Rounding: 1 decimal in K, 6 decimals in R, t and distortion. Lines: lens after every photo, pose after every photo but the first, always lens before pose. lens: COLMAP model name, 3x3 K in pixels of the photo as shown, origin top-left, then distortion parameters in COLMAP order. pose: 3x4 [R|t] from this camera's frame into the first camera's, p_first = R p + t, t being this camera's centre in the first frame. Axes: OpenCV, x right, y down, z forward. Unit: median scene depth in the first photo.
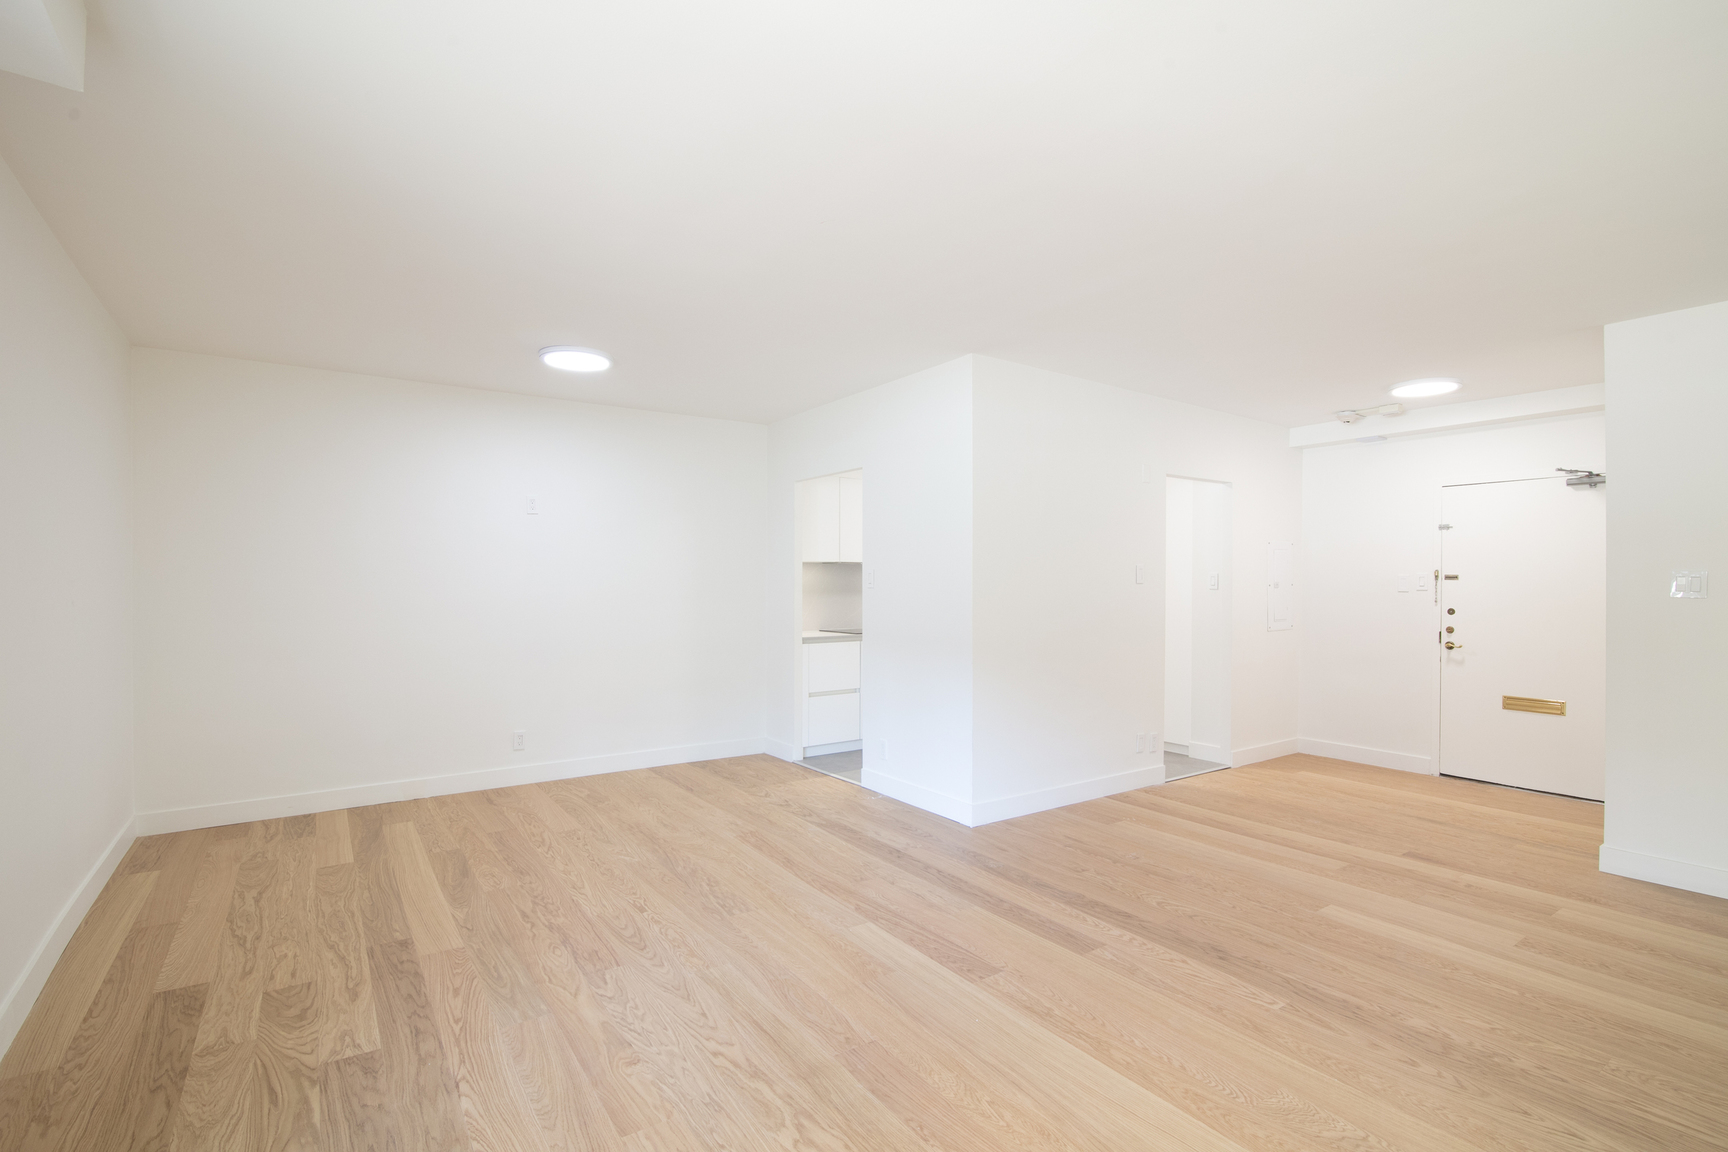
lens RADIAL K [[861.2, 0, 863.7], [0, 861.2, 577.2], [0, 0, 1]] dist [-0.014318, -0.001054]
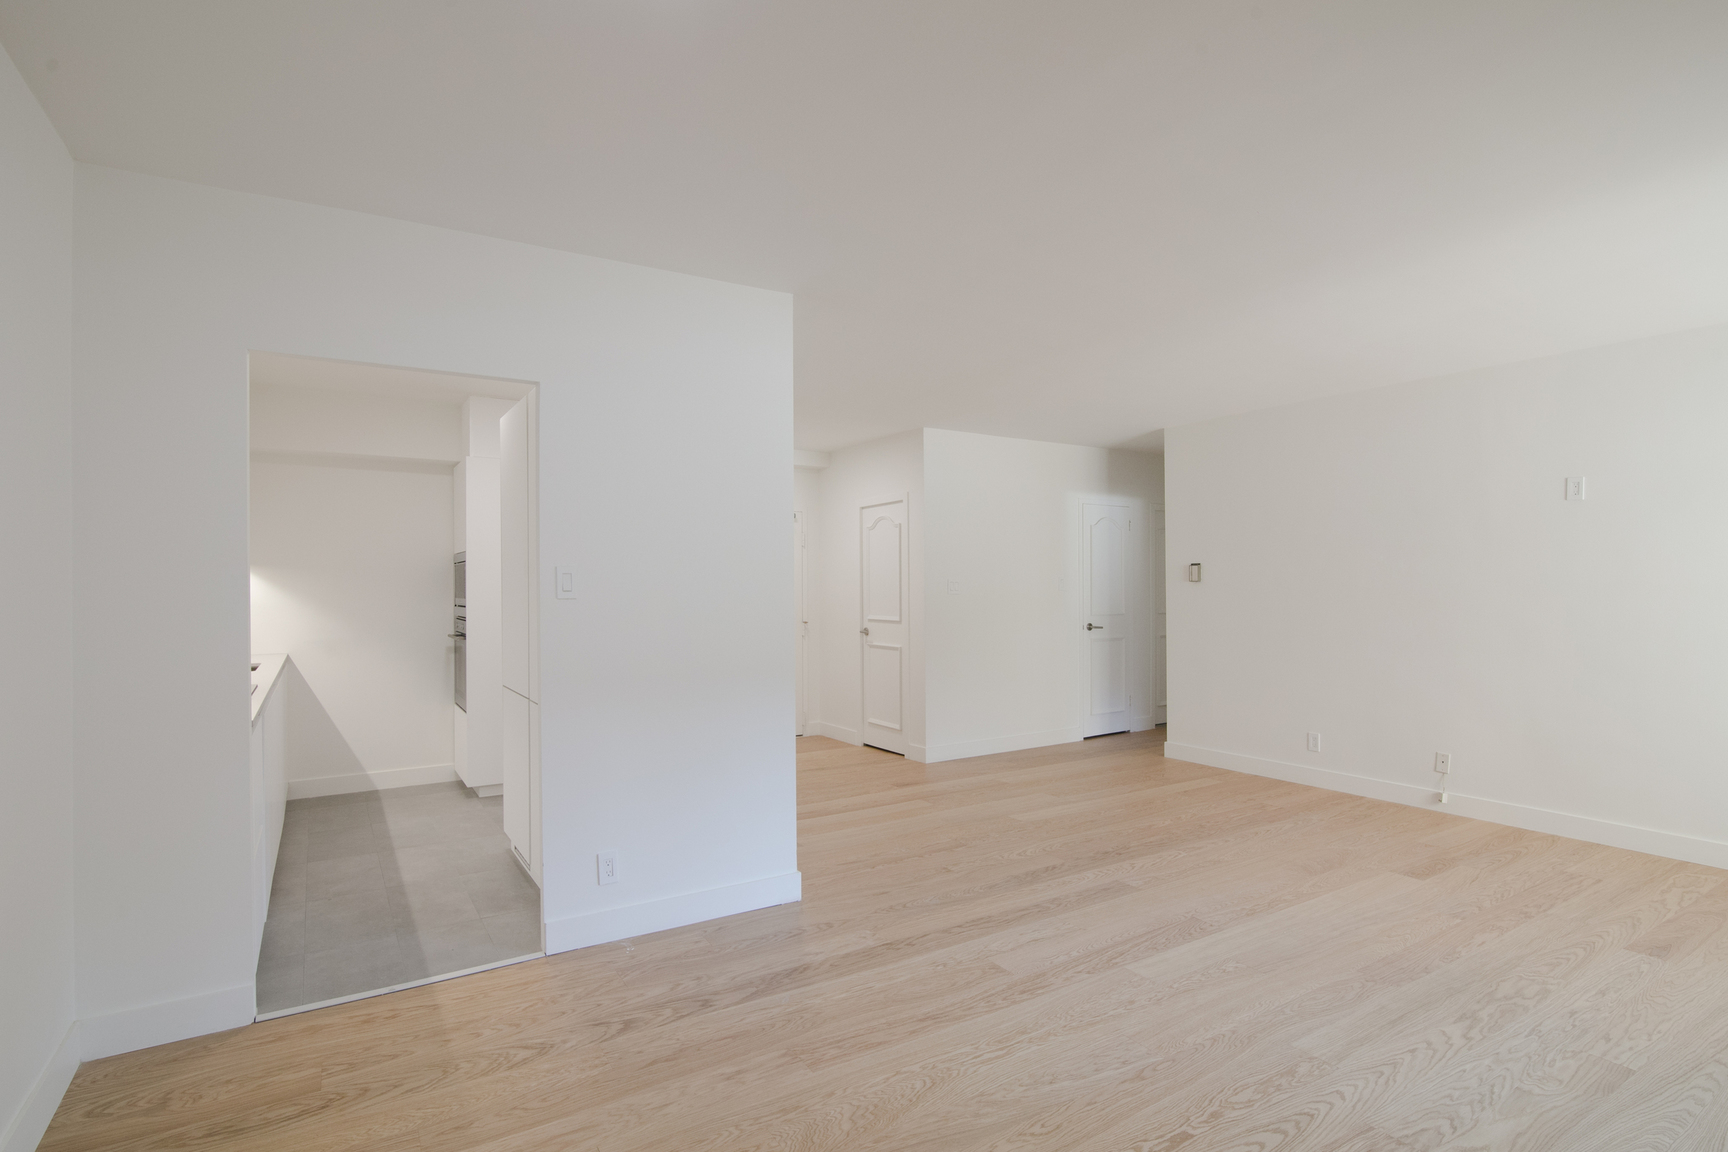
lens RADIAL K [[861.2, 0, 865.3], [0, 861.2, 580.1], [0, 0, 1]] dist [-0.014318, -0.001054]
pose [[-0.000096, 0.005740, 0.999984, -0.836152], [-0.003077, 0.999979, -0.005741, 0.005742], [-0.999995, -0.003078, -0.000078, 1.199241]]
